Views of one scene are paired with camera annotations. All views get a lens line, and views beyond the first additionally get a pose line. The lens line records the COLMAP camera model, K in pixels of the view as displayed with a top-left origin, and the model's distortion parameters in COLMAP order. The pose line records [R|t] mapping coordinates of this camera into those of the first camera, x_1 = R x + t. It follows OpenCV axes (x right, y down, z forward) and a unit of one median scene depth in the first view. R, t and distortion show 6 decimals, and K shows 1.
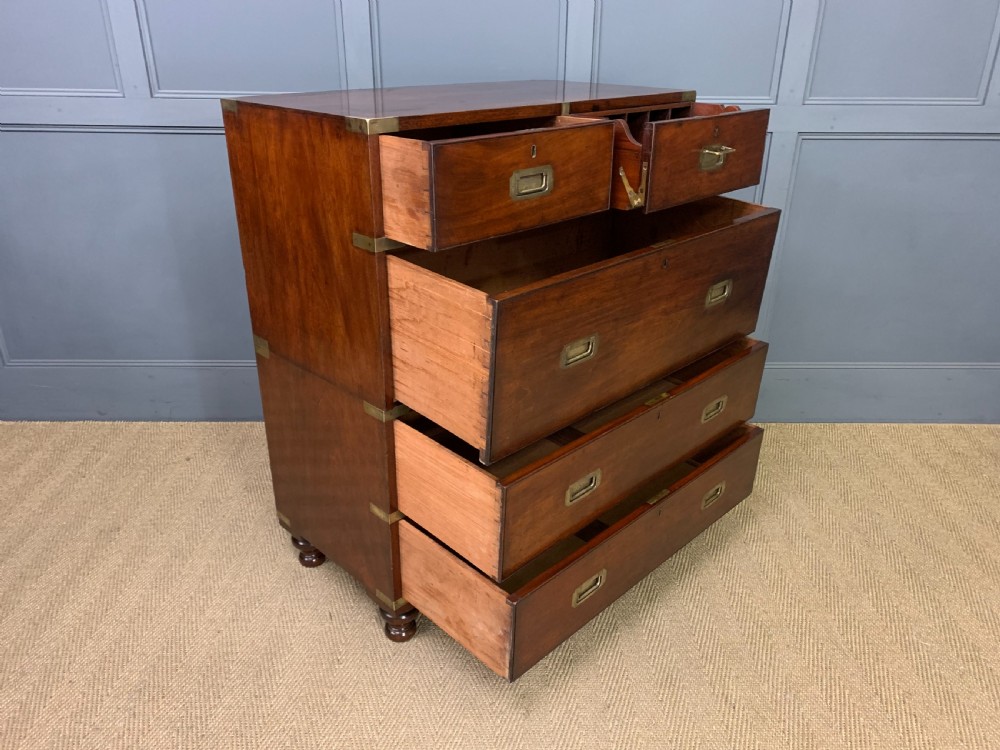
lens RADIAL K [[772.1, 0, 502.4], [0, 772.1, 380.1], [0, 0, 1]] dist [0.029076, -0.016196]
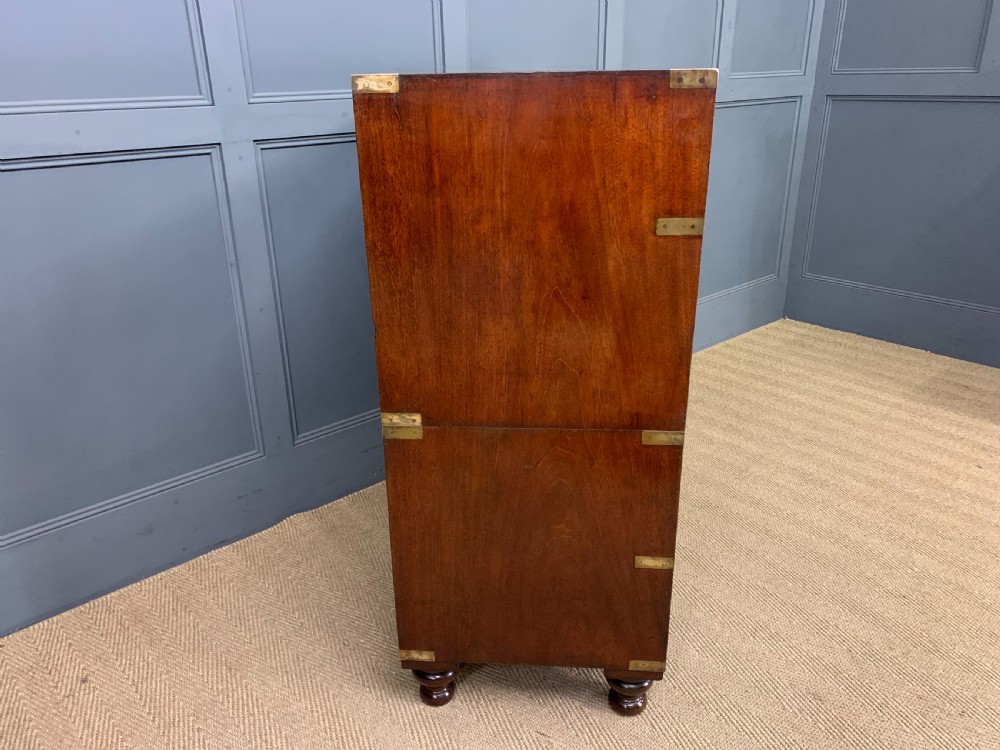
lens RADIAL K [[759.8, 0, 492.7], [0, 759.8, 372.3], [0, 0, 1]] dist [0.025881, -0.021586]
pose [[0.761905, -0.264200, 0.591354, -0.594249], [0.294024, 0.954609, 0.047670, -0.091200], [-0.577106, 0.137552, 0.805002, 0.348983]]
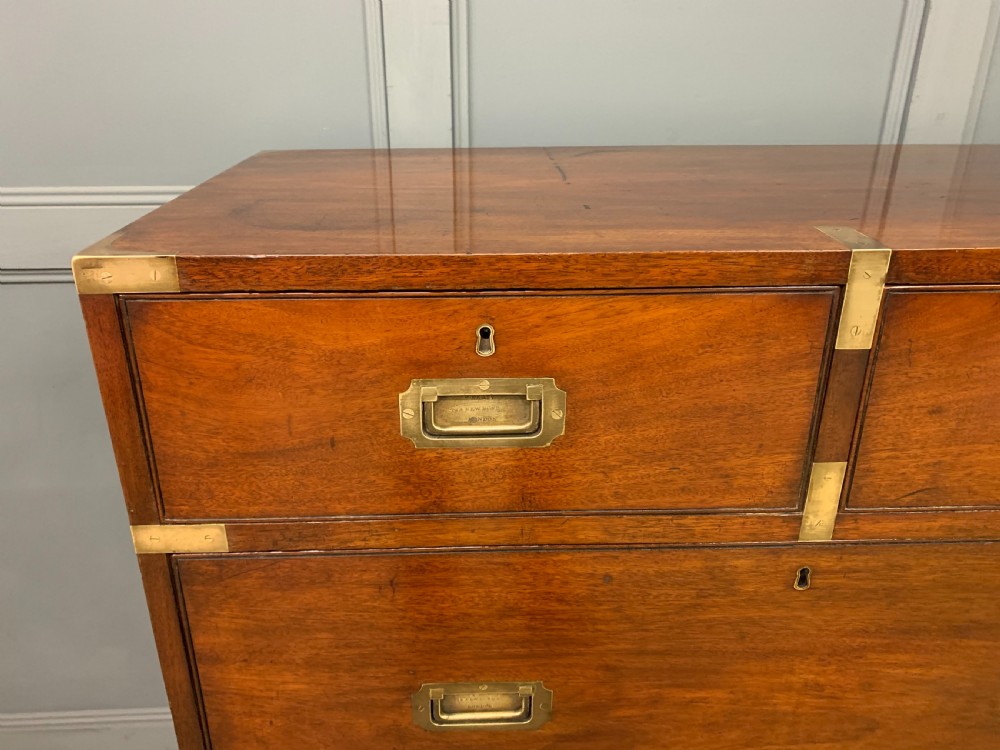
lens RADIAL K [[772.1, 0, 481.6], [0, 772.1, 361.3], [0, 0, 1]] dist [0.029076, -0.016196]
pose [[0.719798, 0.252474, -0.646644, 0.146660], [-0.278205, 0.958354, 0.064499, -0.238229], [0.635998, 0.133473, 0.760060, 0.549153]]
